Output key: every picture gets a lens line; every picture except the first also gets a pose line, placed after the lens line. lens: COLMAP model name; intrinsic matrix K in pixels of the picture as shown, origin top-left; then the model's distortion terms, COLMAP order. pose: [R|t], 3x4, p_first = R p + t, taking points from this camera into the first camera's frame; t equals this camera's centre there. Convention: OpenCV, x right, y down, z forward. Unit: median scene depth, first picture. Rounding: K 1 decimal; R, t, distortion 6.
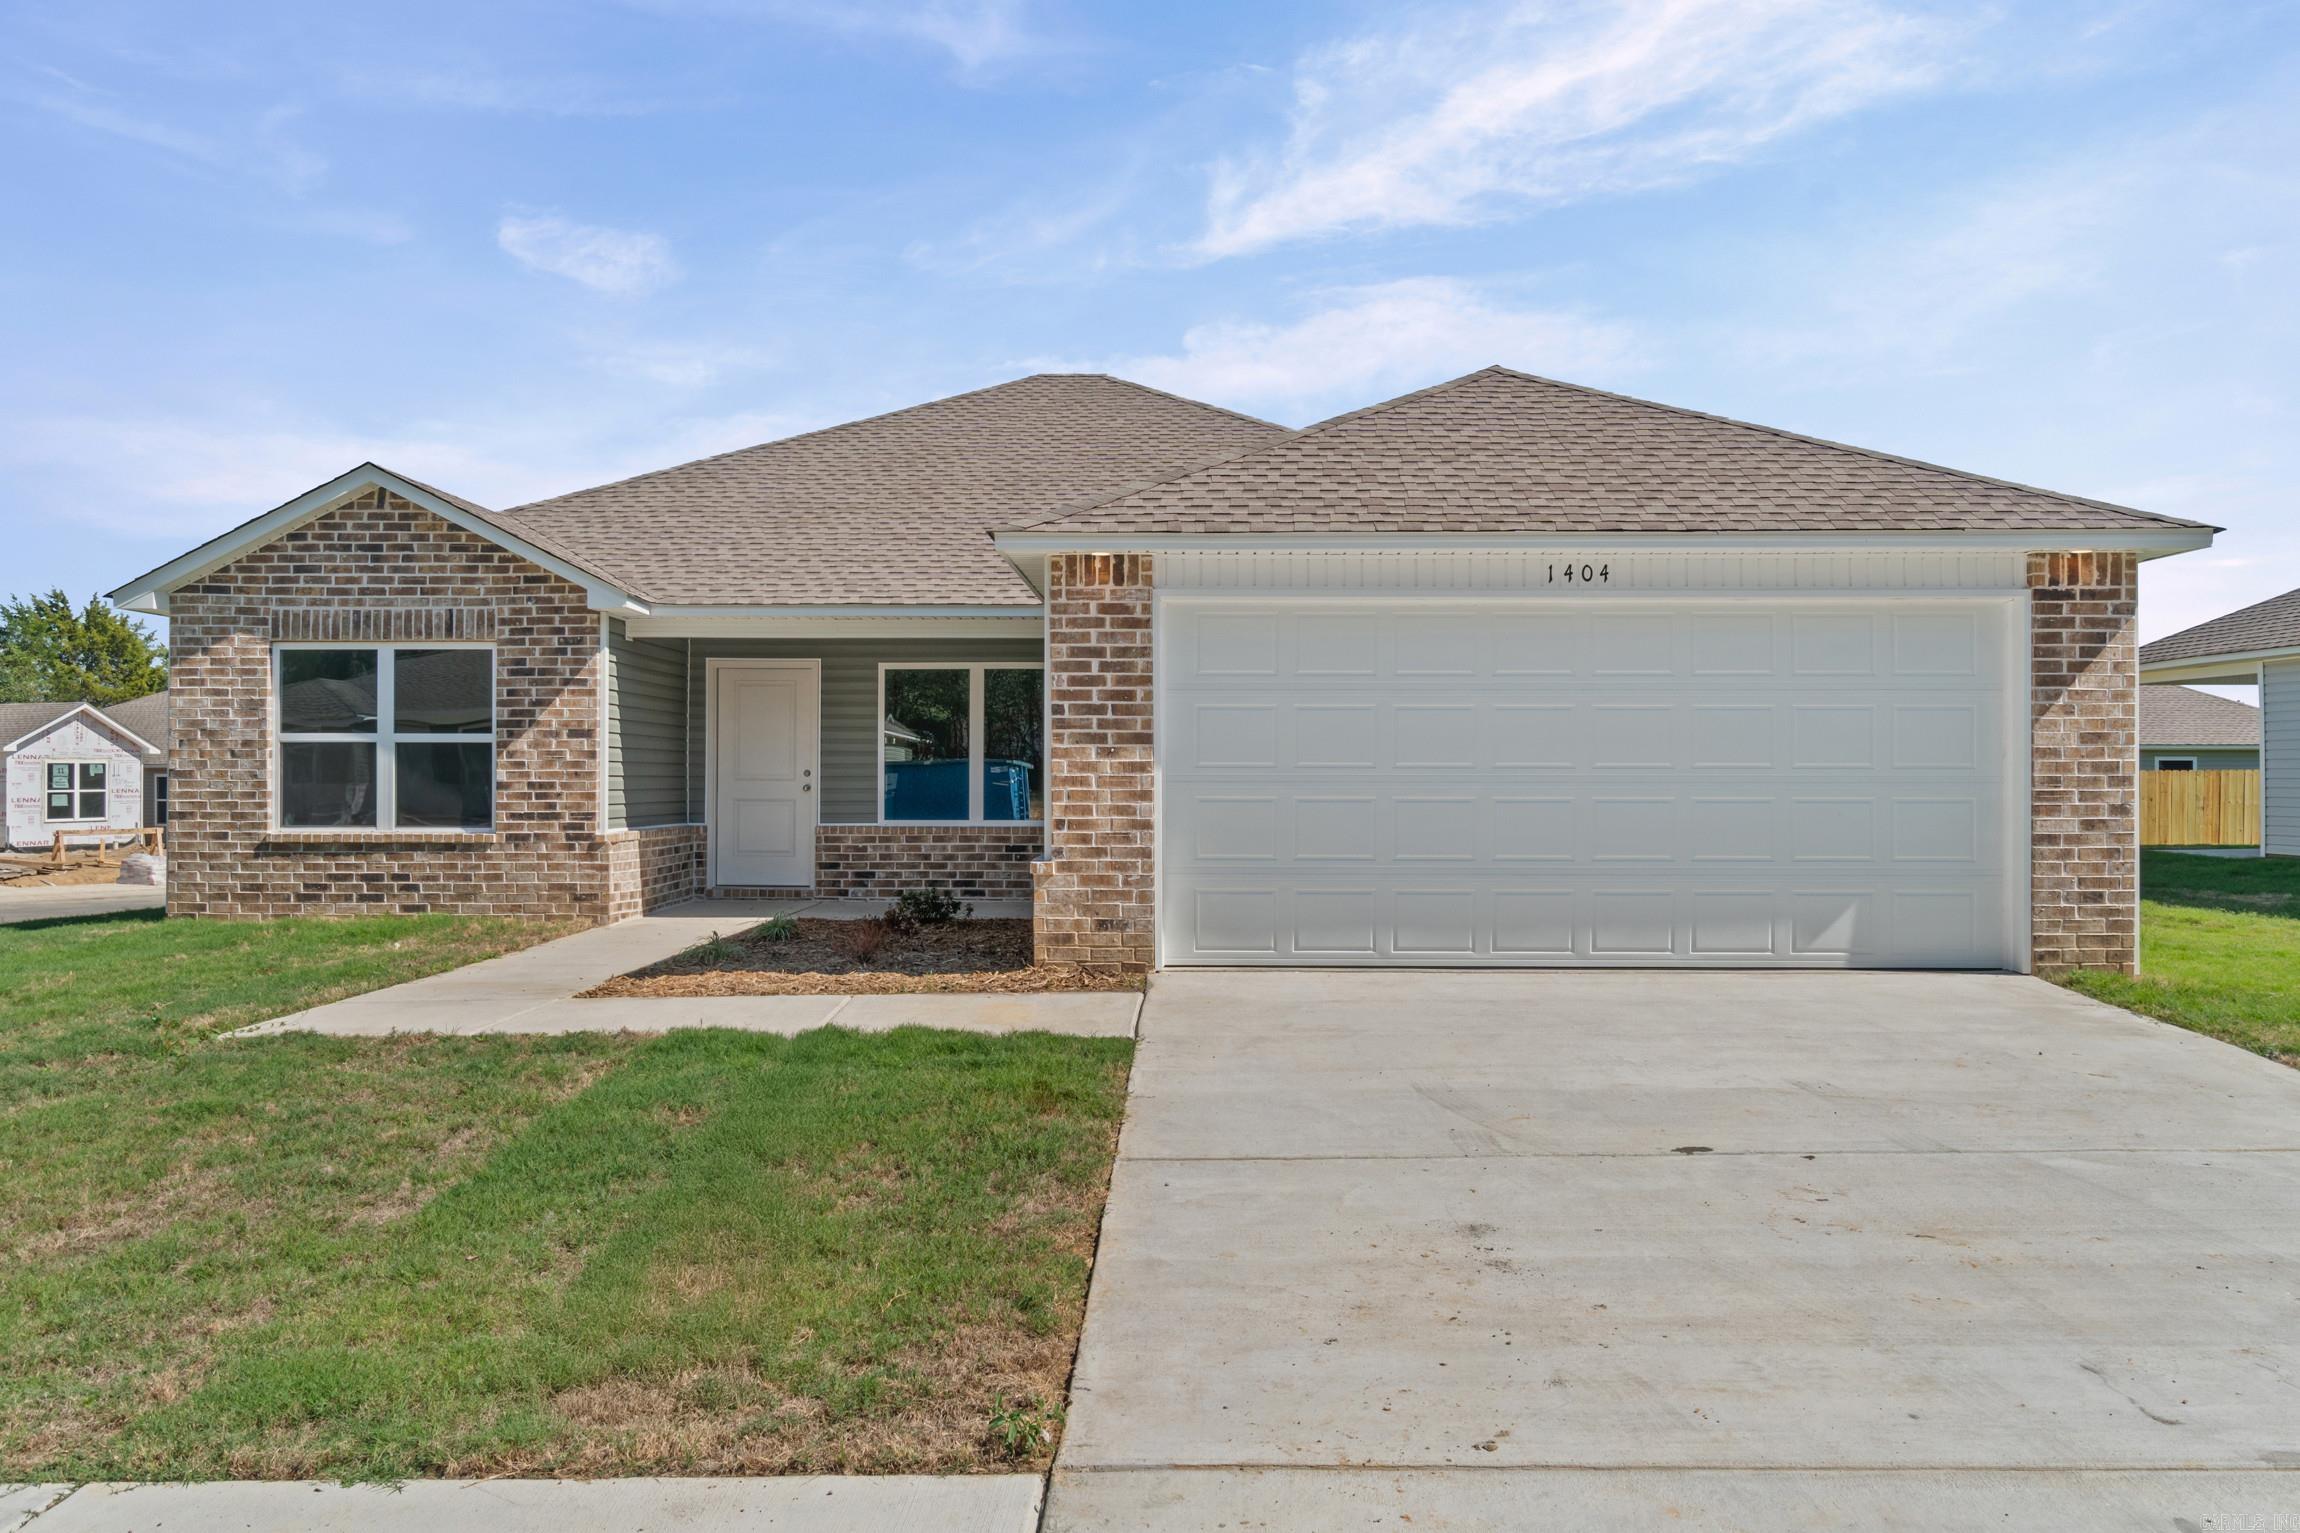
lens RADIAL K [[1757.2, 0, 1147.2], [0, 1757.2, 764.0], [0, 0, 1]] dist [0.006133, 0.008532]
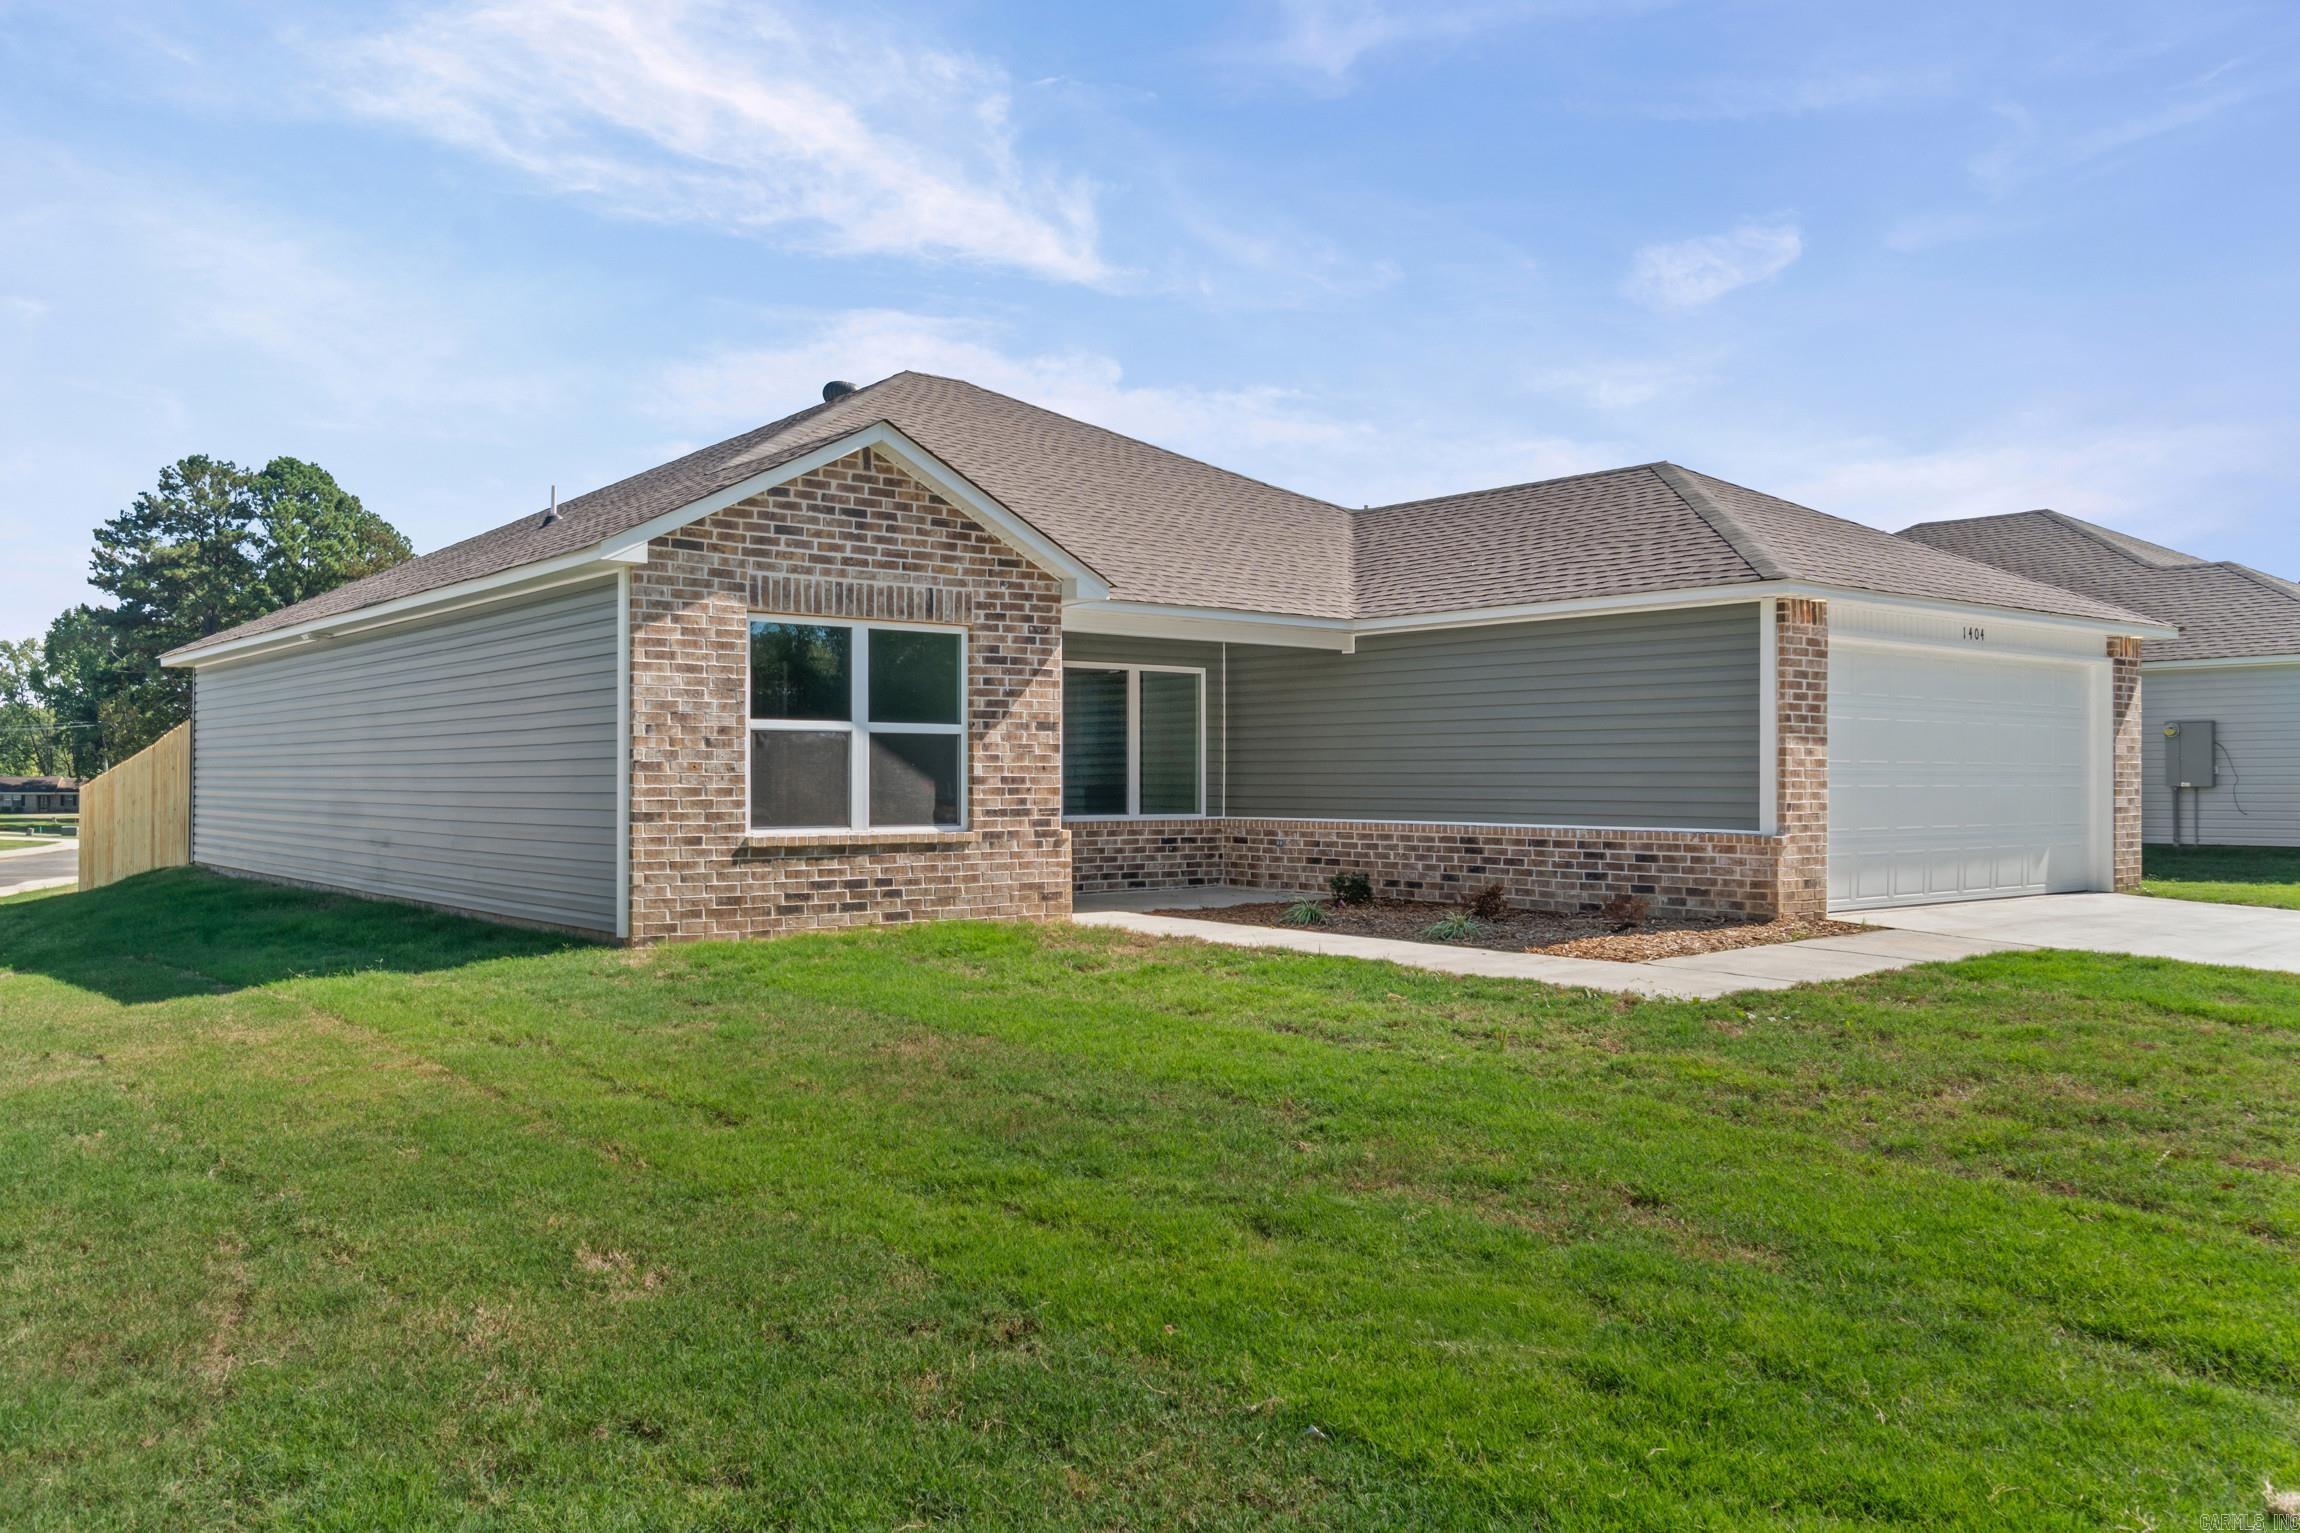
lens RADIAL K [[1757.2, 0, 1132.8], [0, 1757.2, 768.6], [0, 0, 1]] dist [0.006133, 0.008532]
pose [[0.768859, 0.003863, 0.639407, -0.902041], [-0.003729, 0.999992, -0.001558, 0.007129], [-0.639408, -0.001186, 0.768867, 0.228053]]
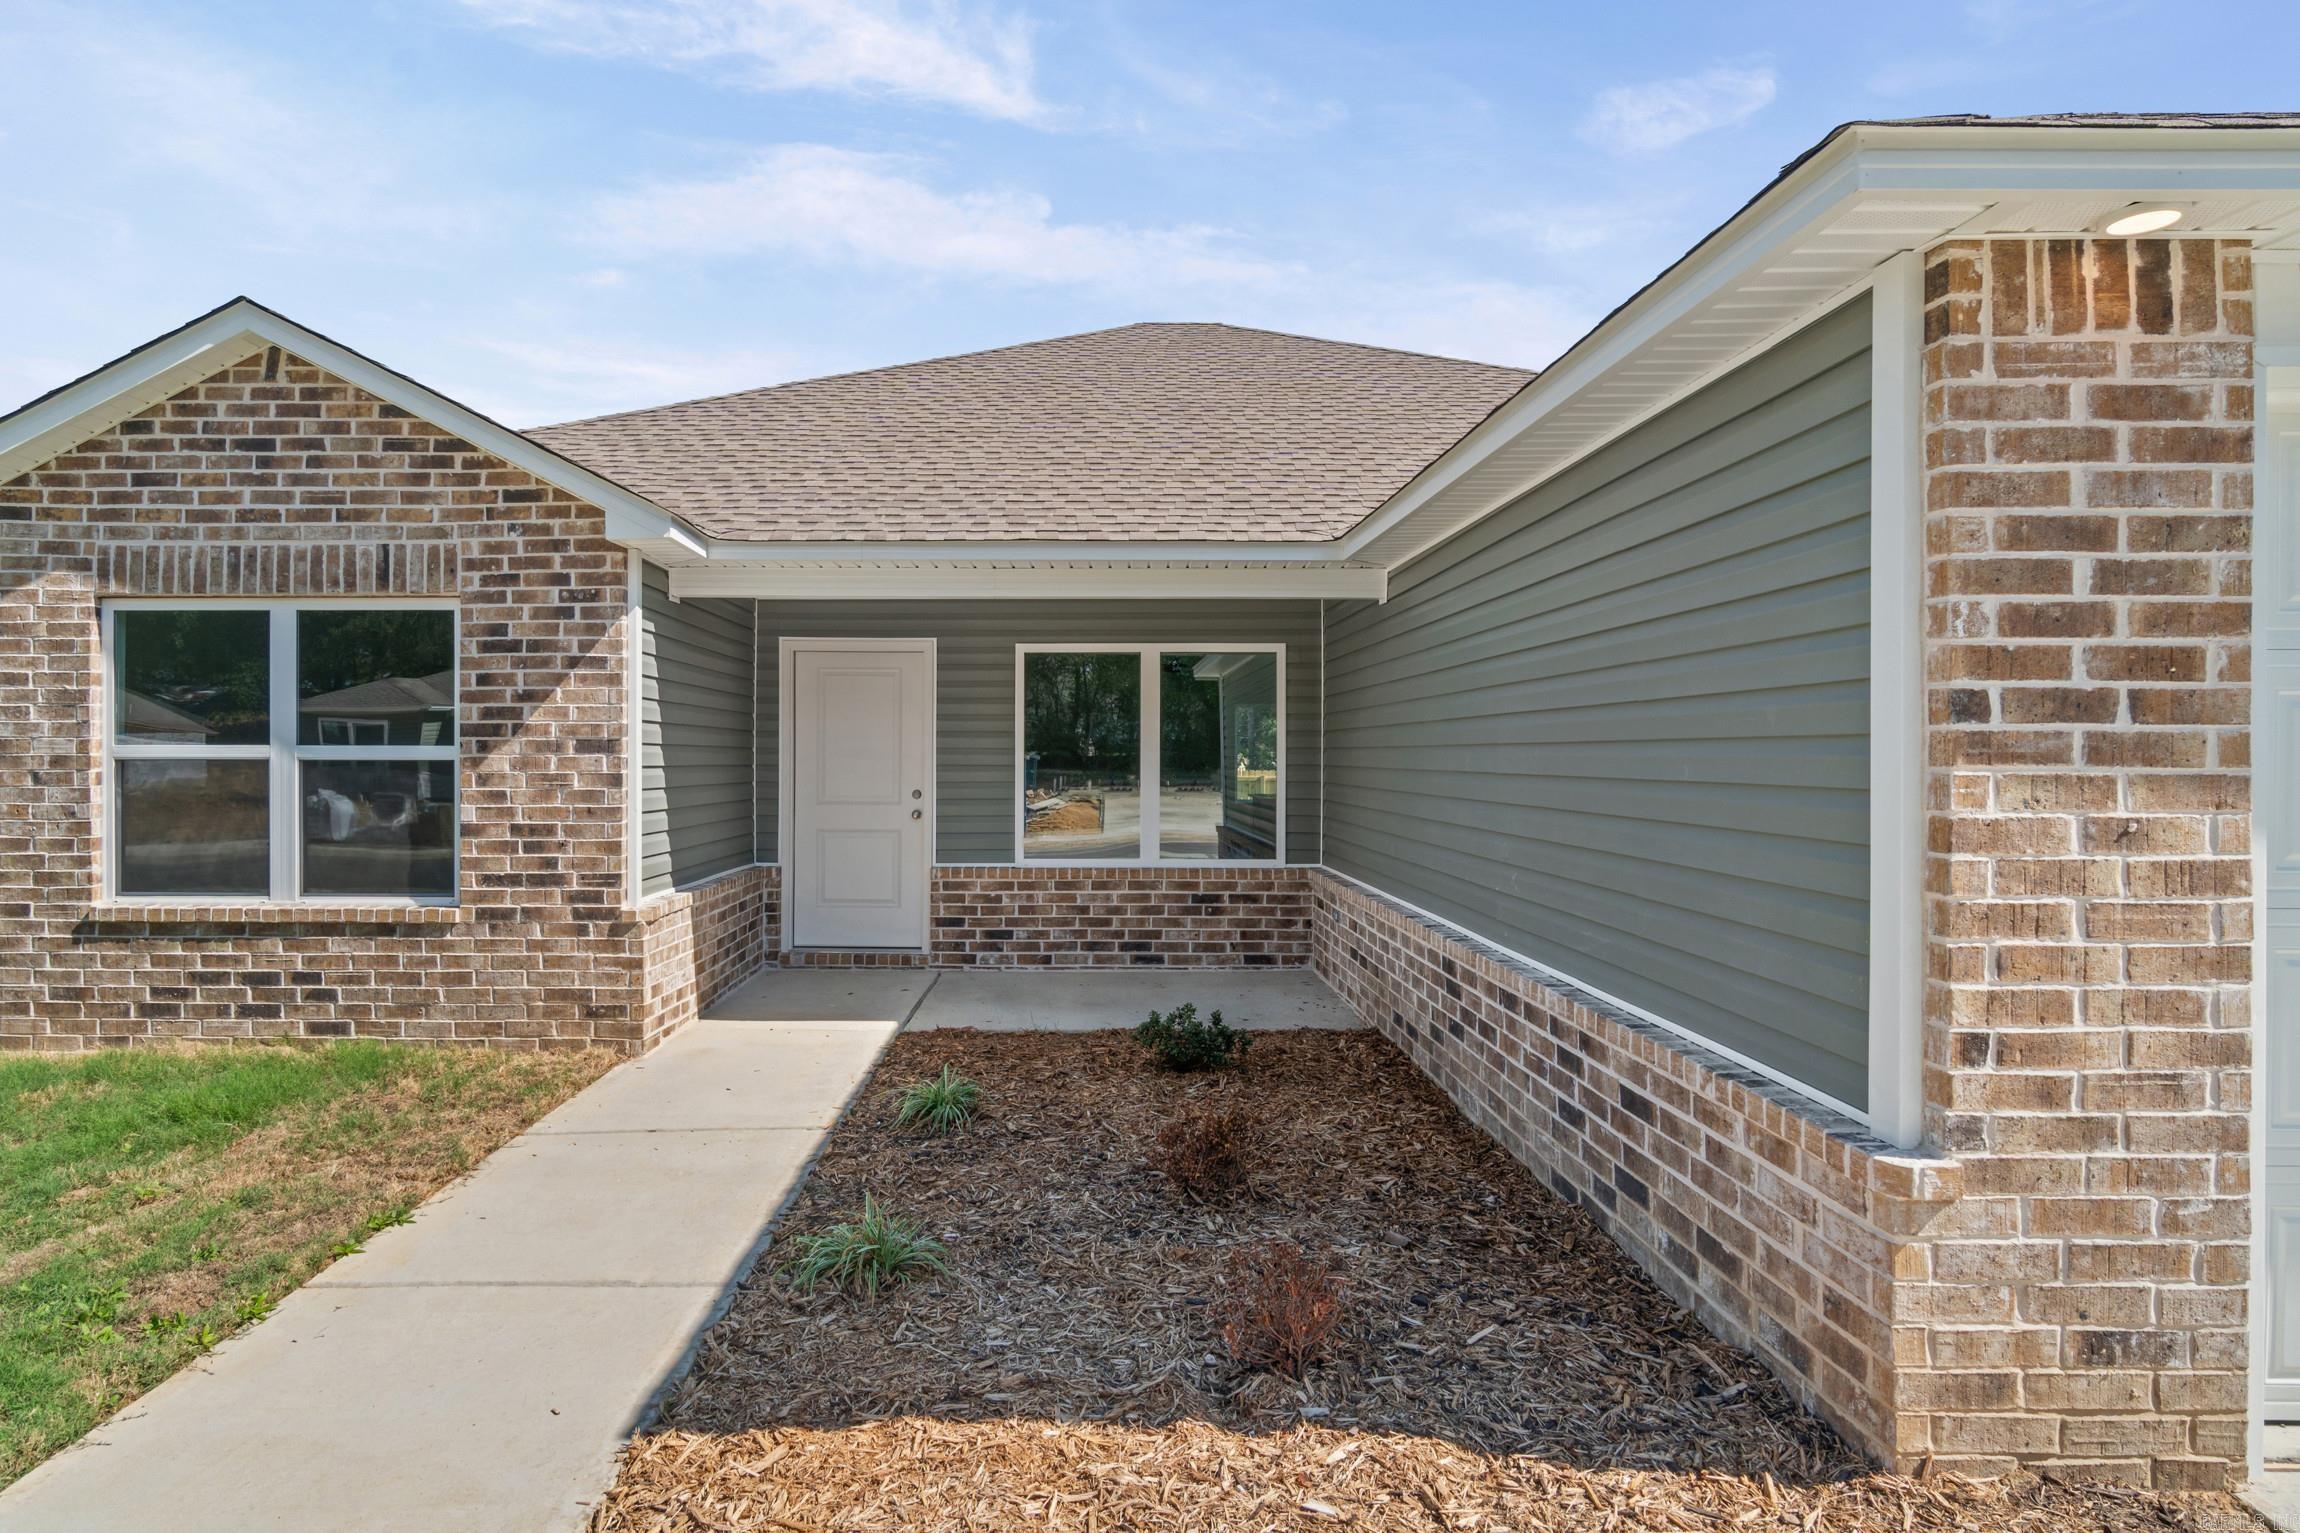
lens RADIAL K [[1279.0, 0, 1062.5], [0, 1279.0, 761.5], [0, 0, 1]] dist [-0.005867, 0.003144]
pose [[0.999951, 0.000224, 0.009858, -0.163064], [-0.000324, 0.999949, 0.010139, -0.016481], [-0.009855, -0.010141, 0.999900, 0.549737]]
